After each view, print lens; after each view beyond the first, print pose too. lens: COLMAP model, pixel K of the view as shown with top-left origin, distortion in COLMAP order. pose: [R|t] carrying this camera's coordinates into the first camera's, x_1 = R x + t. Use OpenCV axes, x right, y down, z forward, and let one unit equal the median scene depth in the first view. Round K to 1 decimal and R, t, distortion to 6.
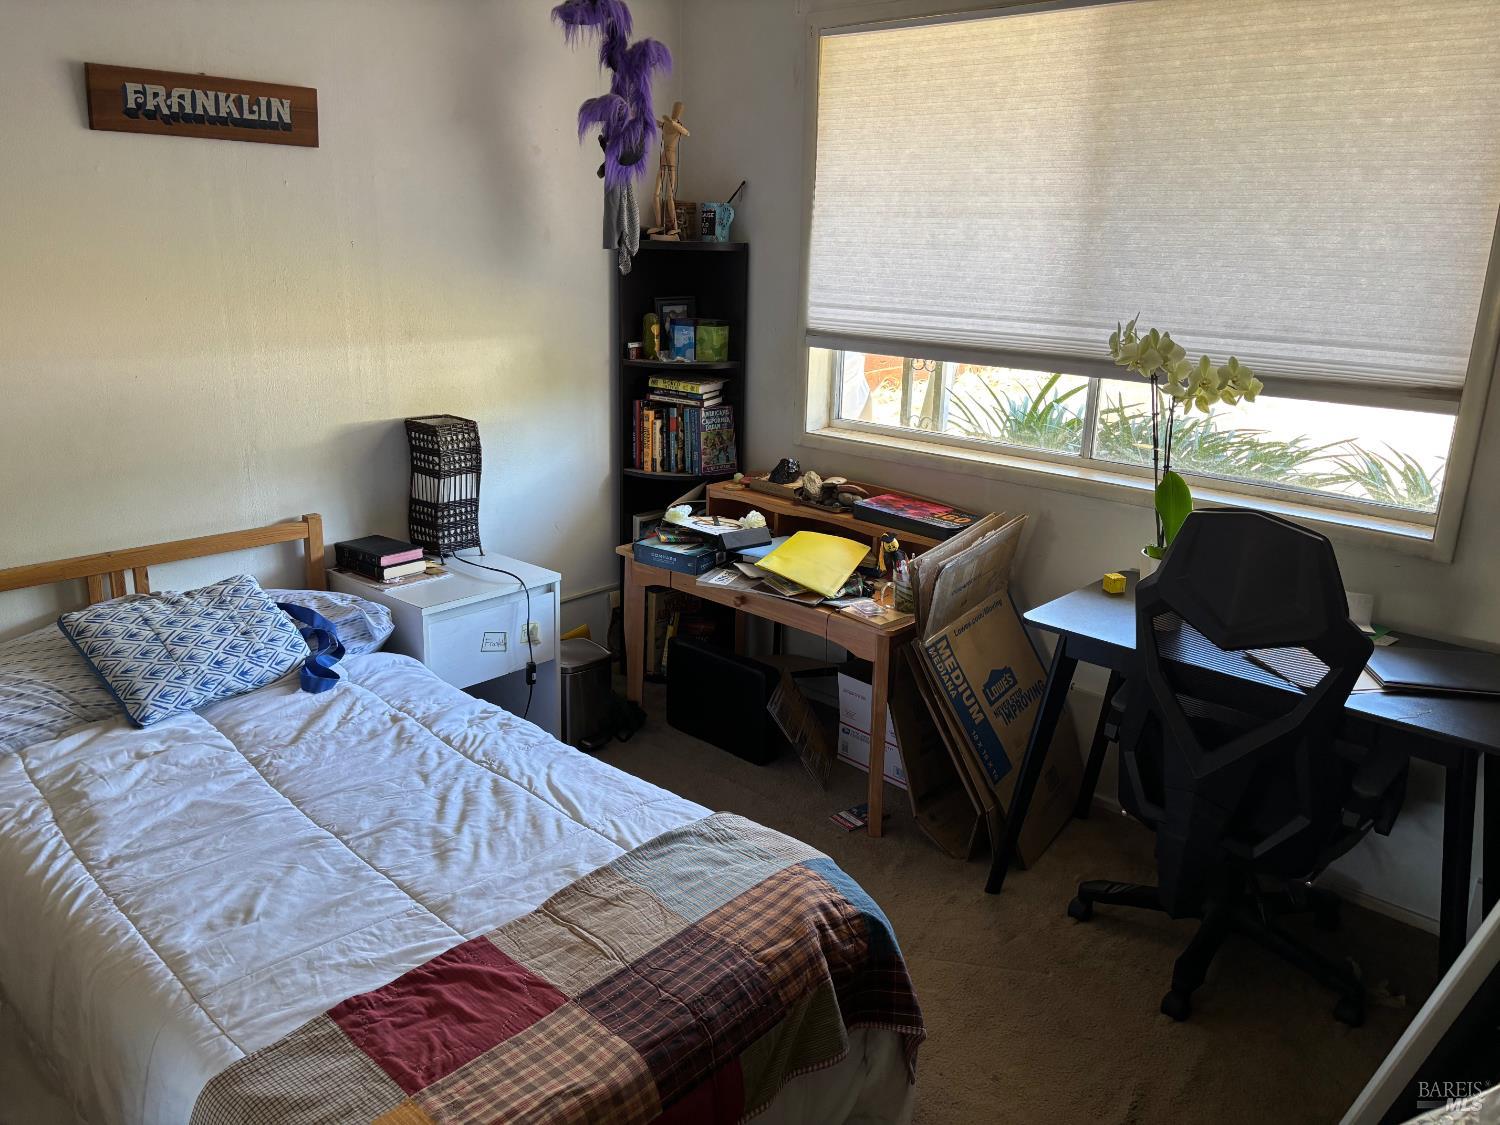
lens RADIAL K [[1130.7, 0, 747.5], [0, 1130.7, 559.8], [0, 0, 1]] dist [0.007245, 0.003250]
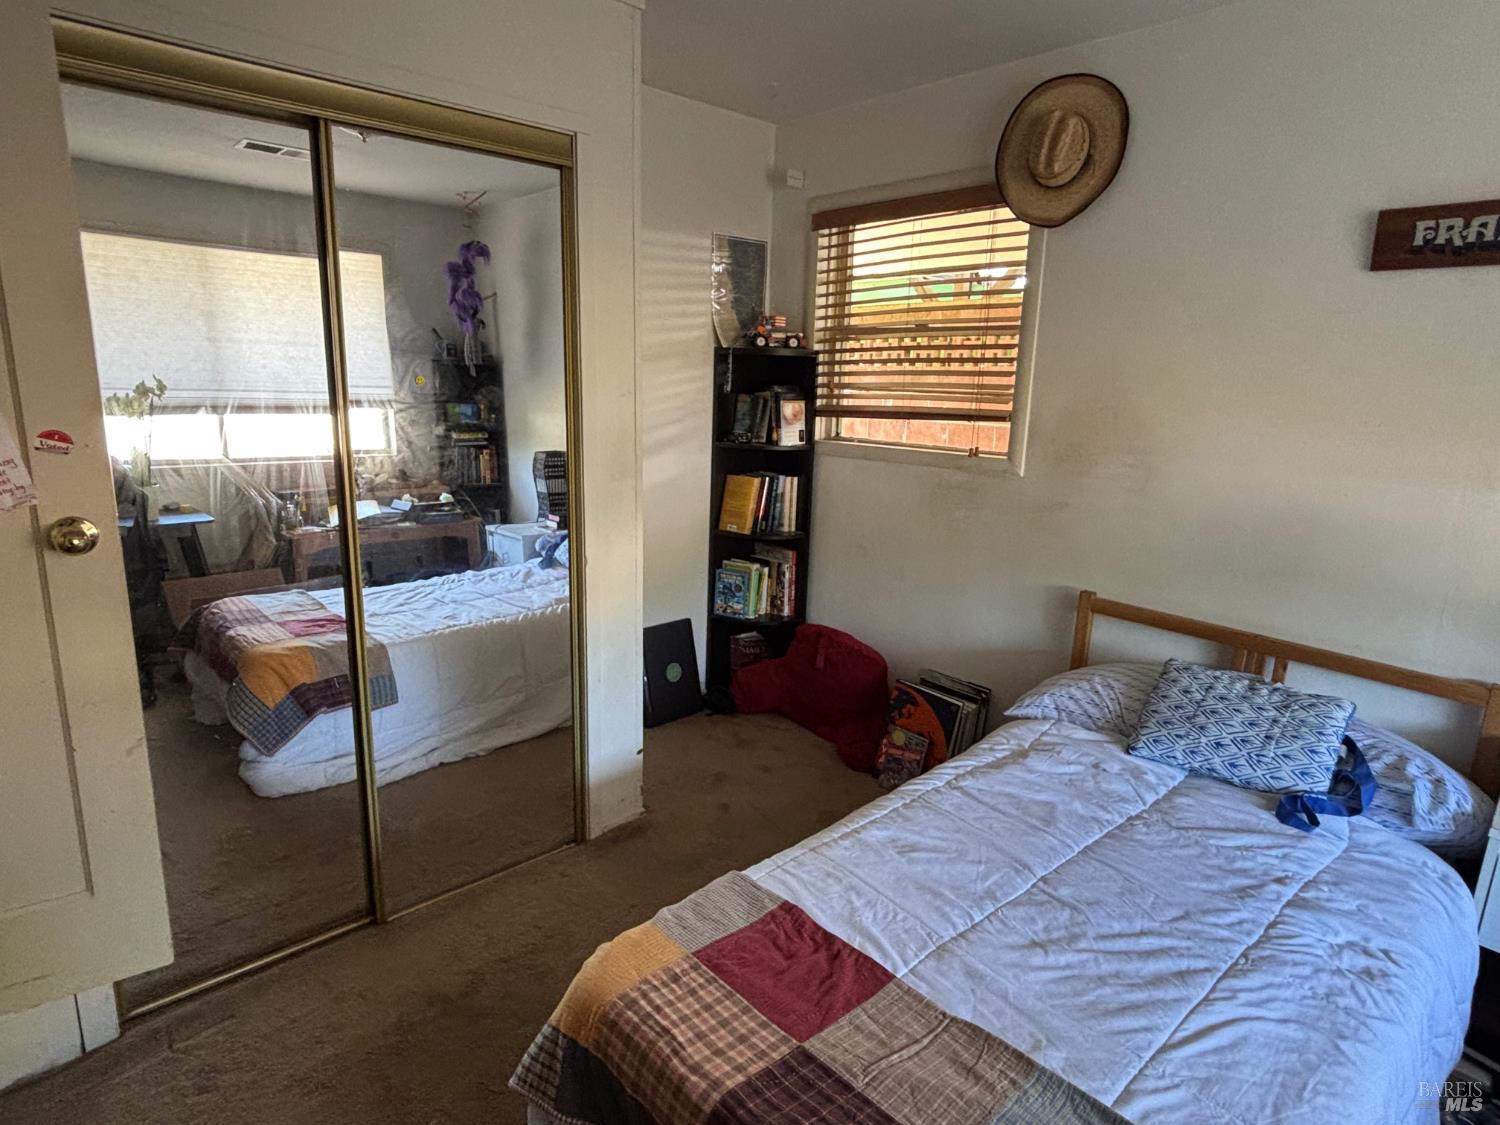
lens RADIAL K [[834.8, 0, 748.0], [0, 834.8, 563.9], [0, 0, 1]] dist [-0.018120, 0.000855]
pose [[-0.094802, 0.196322, -0.975946, 0.333753], [-0.311121, 0.925410, 0.216378, -0.105968], [0.945630, 0.324150, -0.026651, 0.570502]]
